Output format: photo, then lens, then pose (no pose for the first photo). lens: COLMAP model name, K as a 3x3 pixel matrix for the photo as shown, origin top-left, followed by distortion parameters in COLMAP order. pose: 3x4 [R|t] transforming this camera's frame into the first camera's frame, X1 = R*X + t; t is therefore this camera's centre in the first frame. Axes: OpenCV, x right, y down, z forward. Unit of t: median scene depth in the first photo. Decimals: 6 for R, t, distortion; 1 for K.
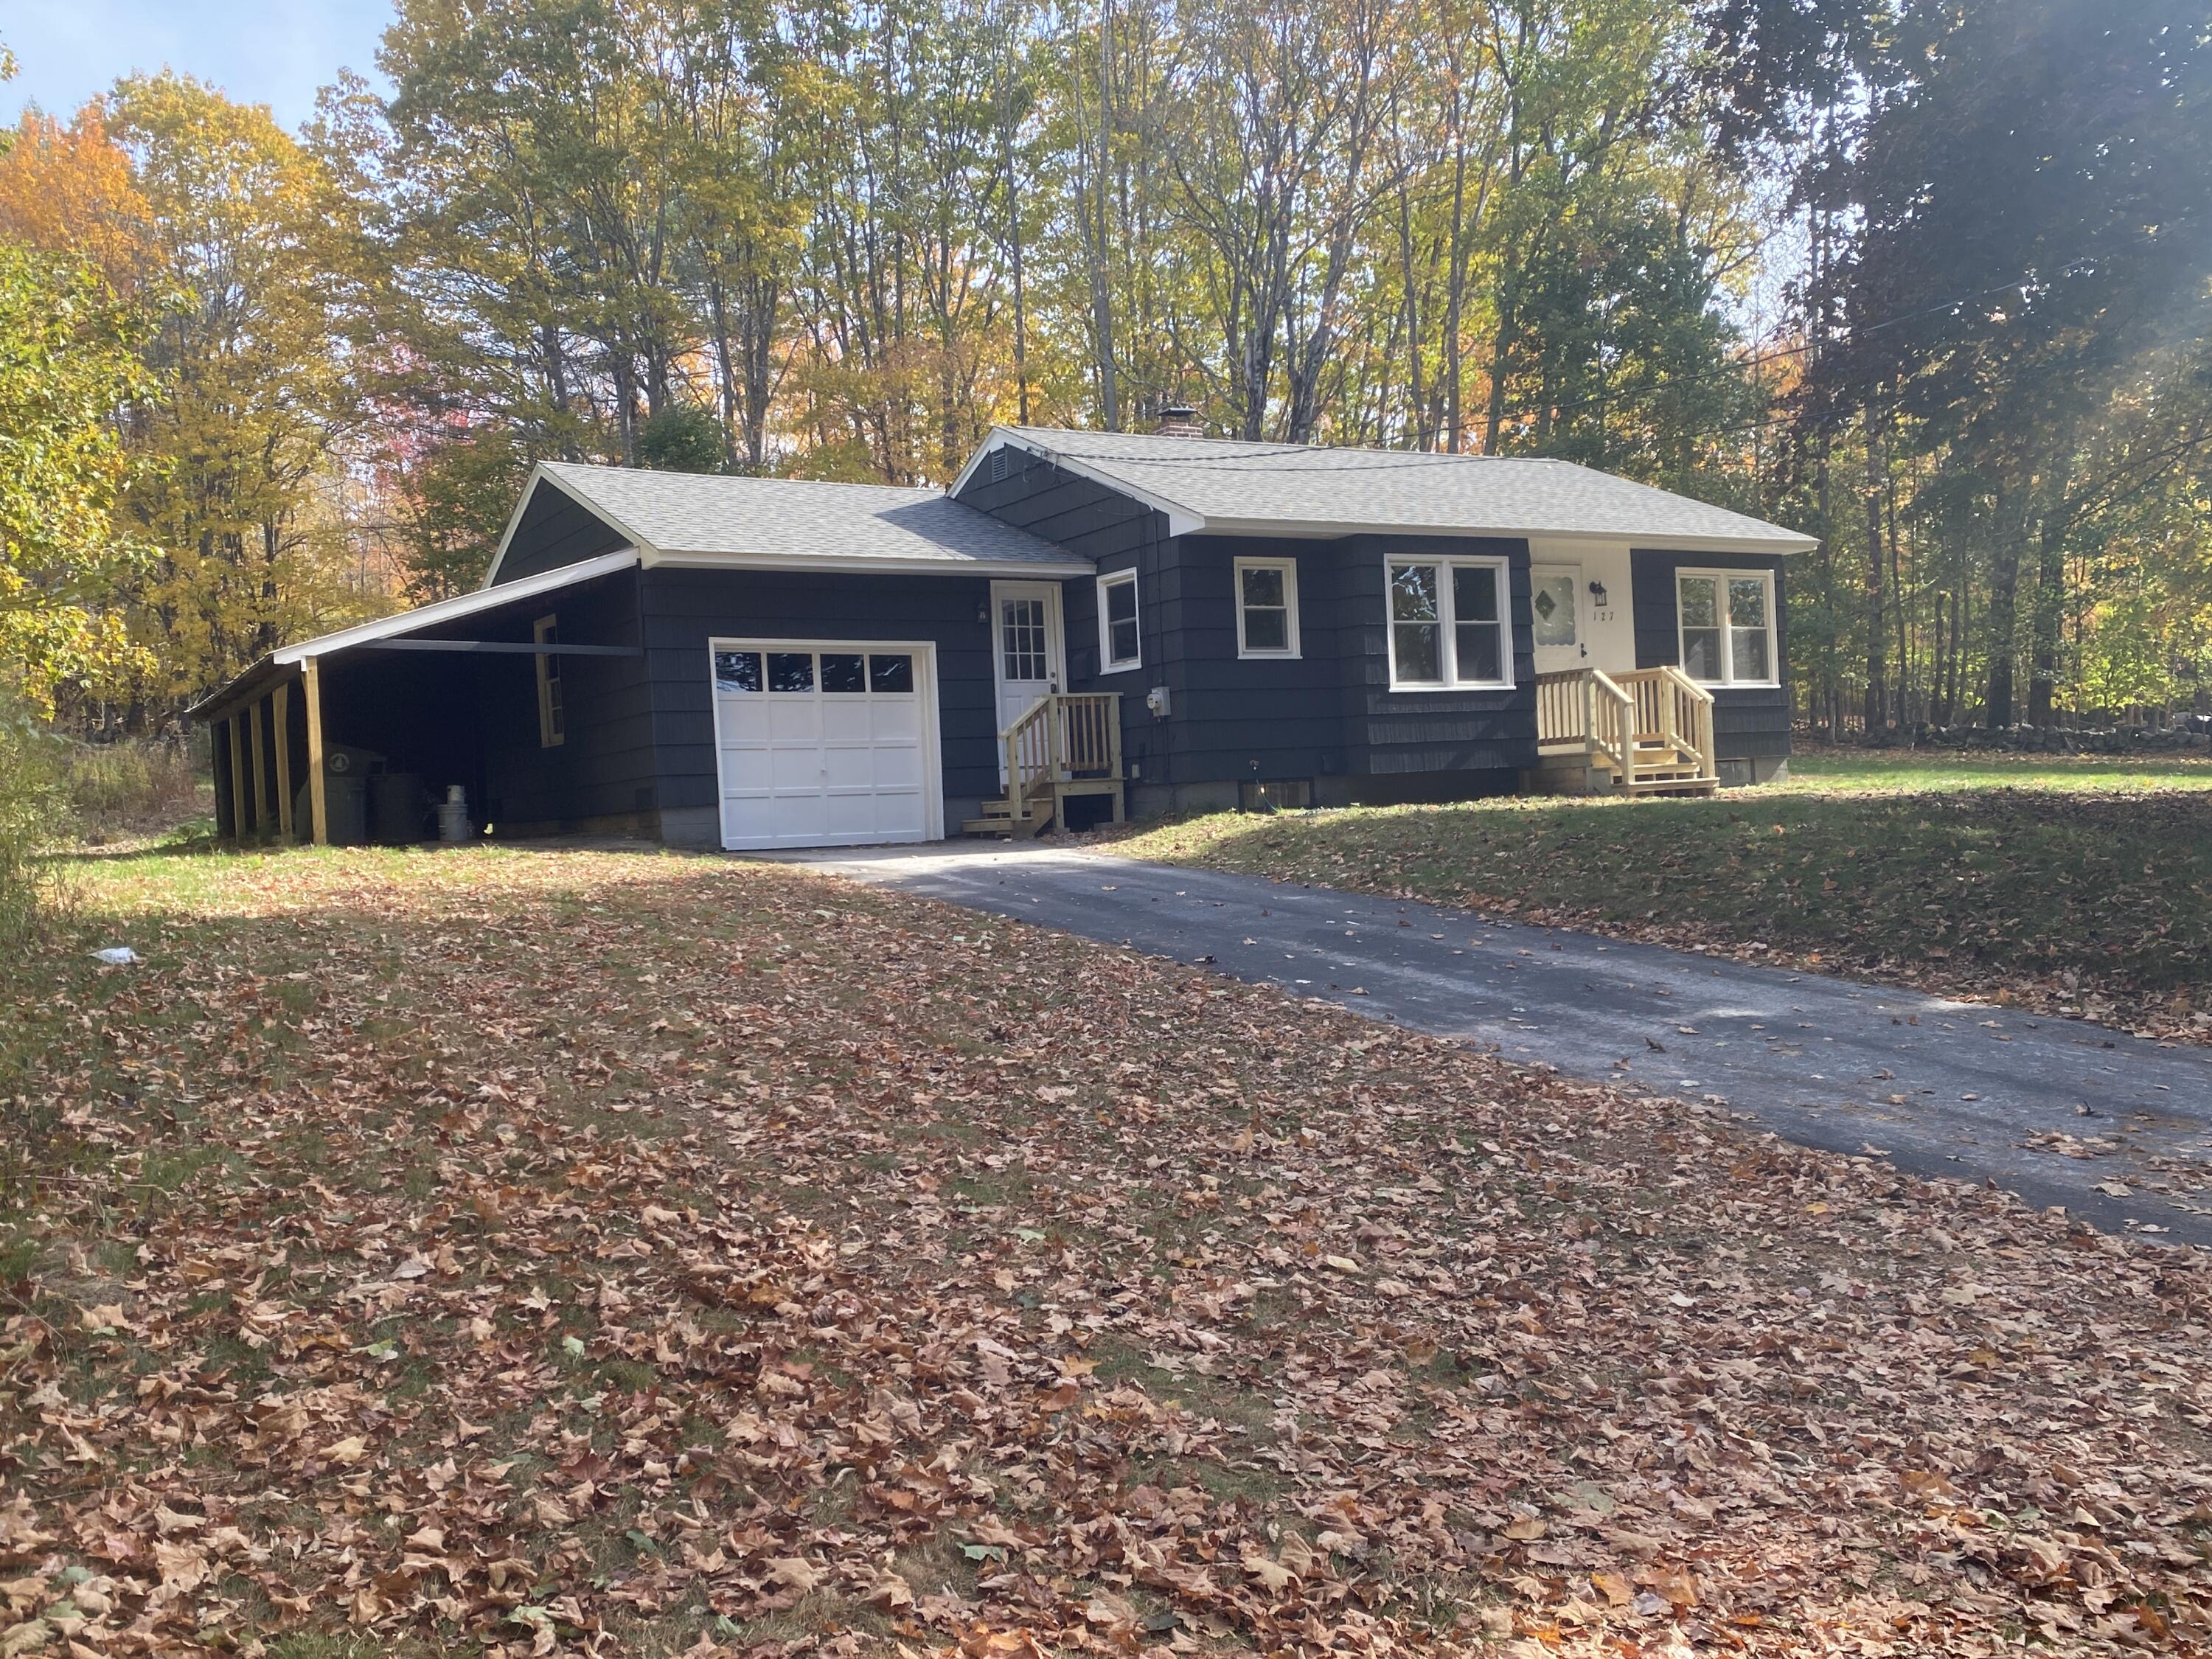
lens RADIAL K [[1936.6, 0, 1064.0], [0, 1936.6, 836.9], [0, 0, 1]] dist [0.080365, -0.057557]
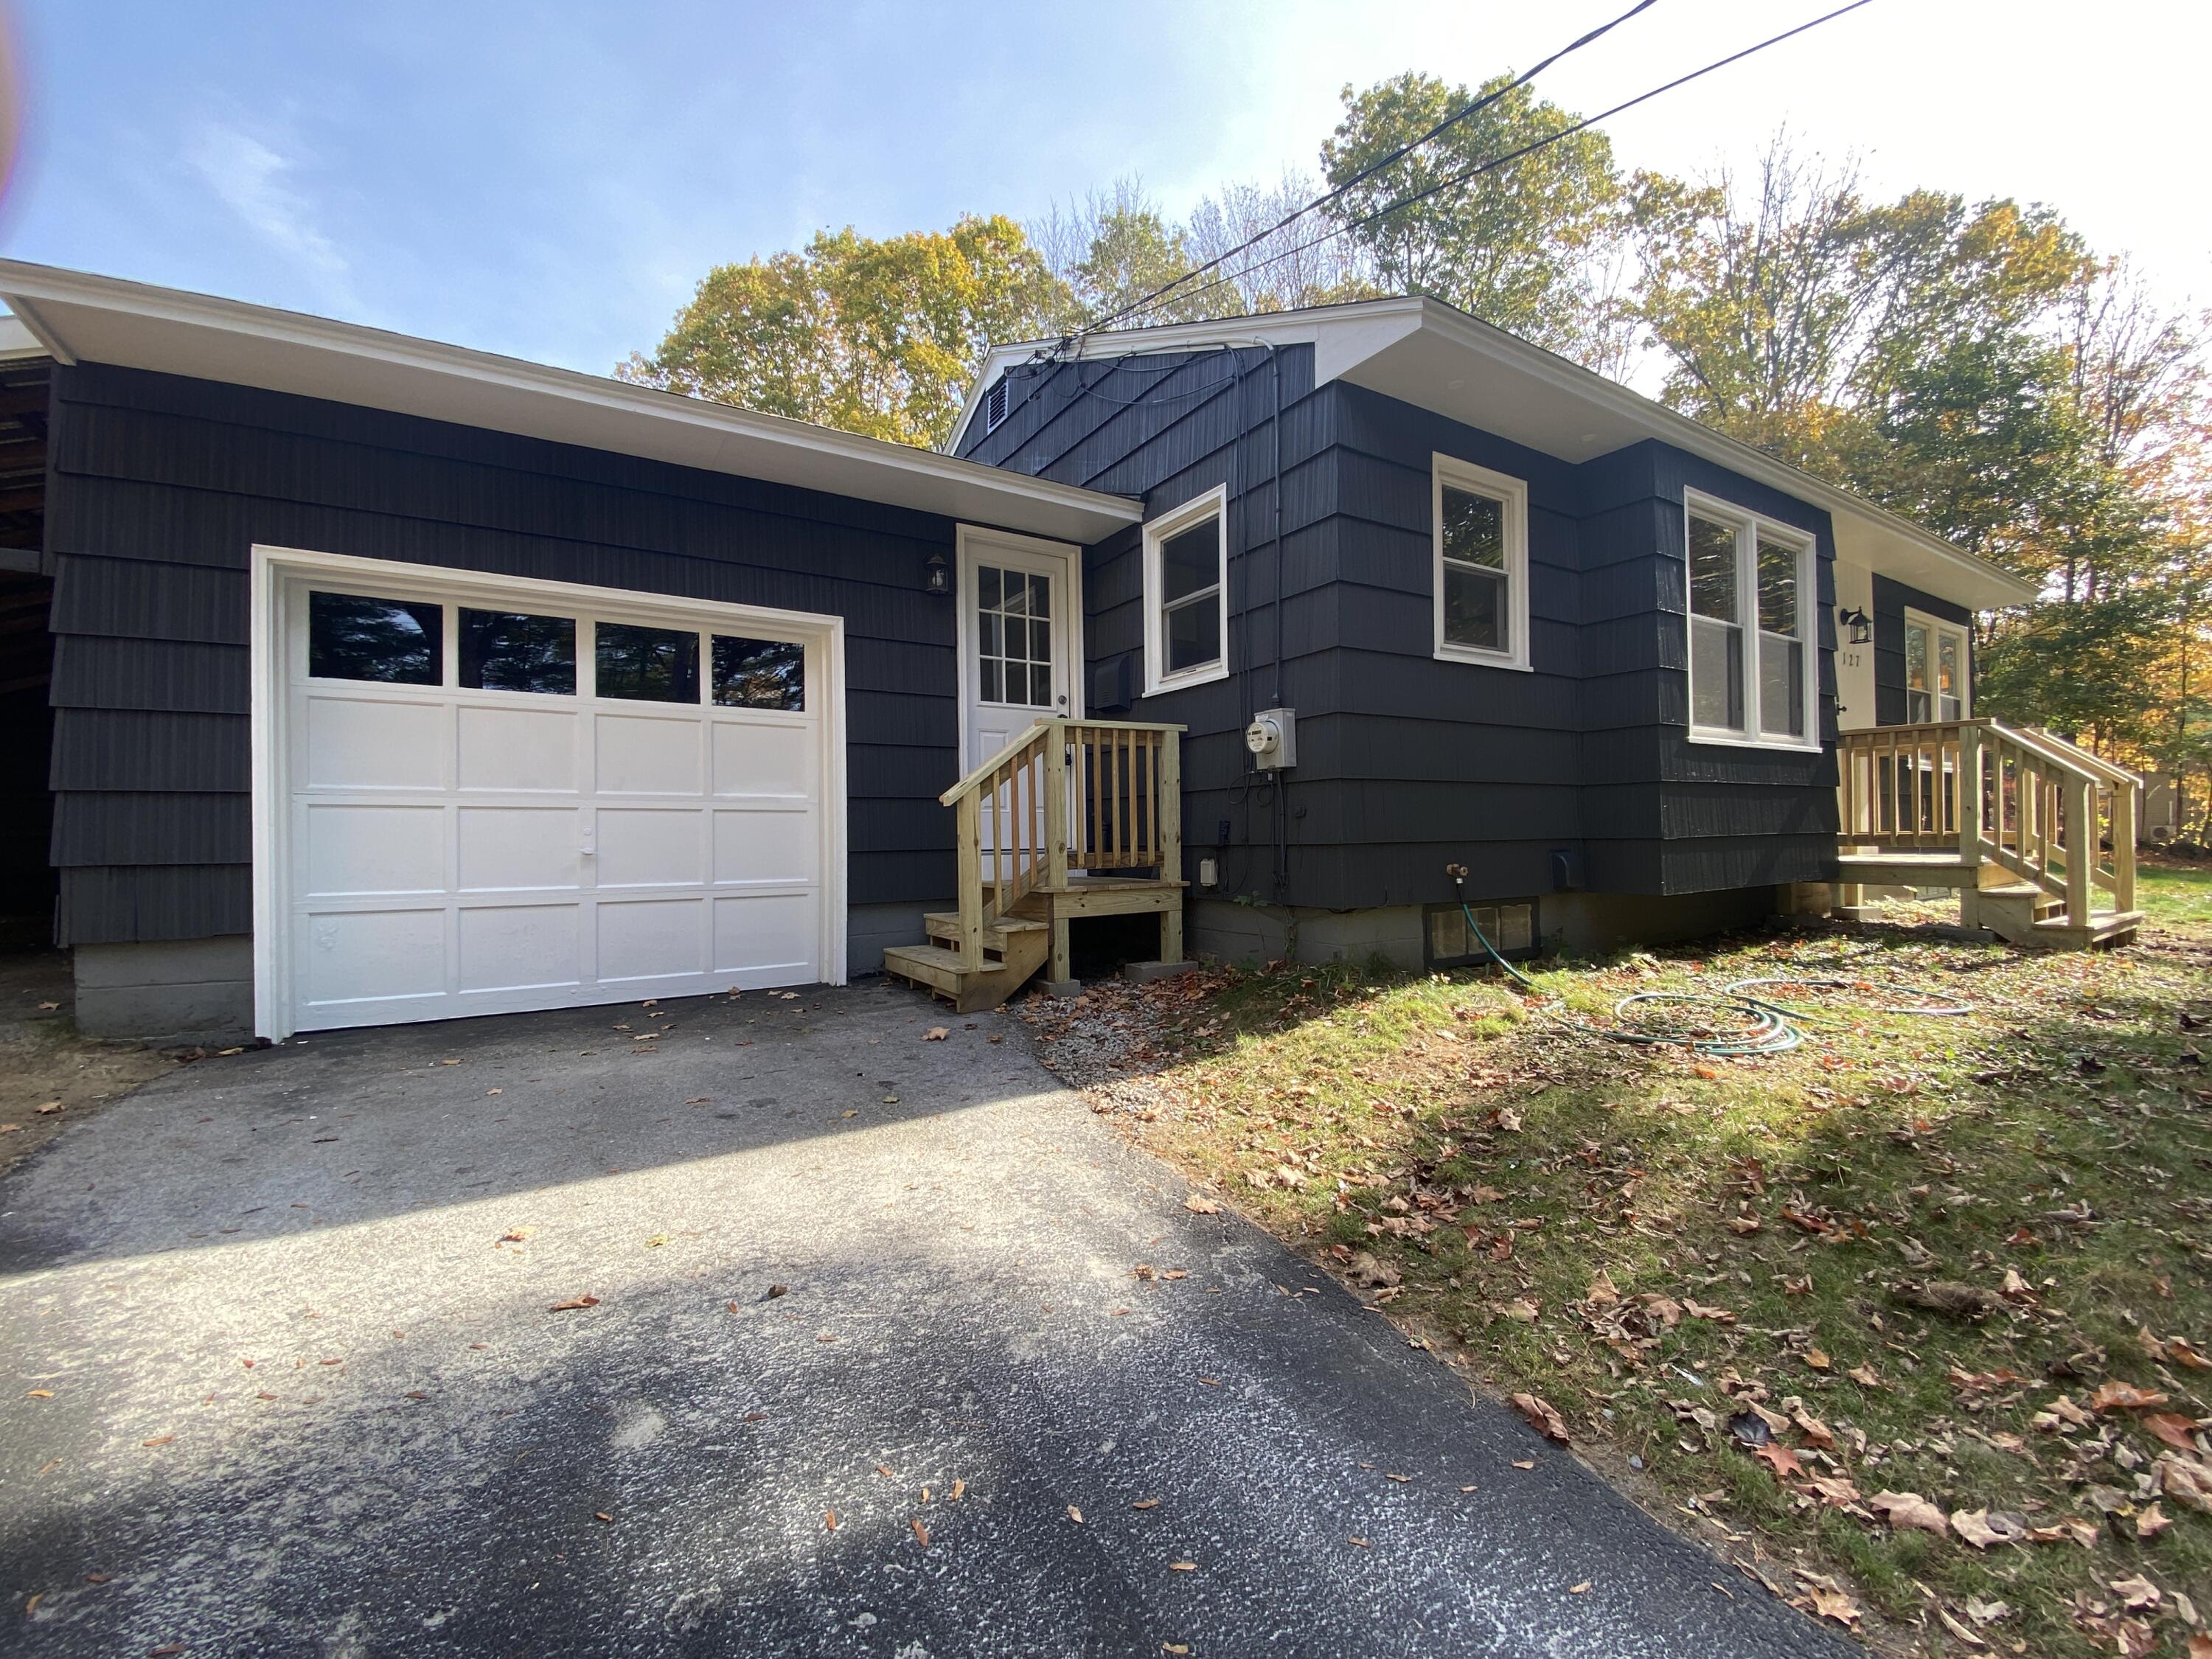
lens RADIAL K [[923.9, 0, 1109.4], [0, 923.9, 852.5], [0, 0, 1]] dist [-0.010145, -0.001544]
pose [[0.998825, 0.035390, 0.033122, 0.001160], [-0.035575, 0.999355, 0.004997, -0.040098], [-0.032924, -0.006170, 0.999439, 0.753251]]
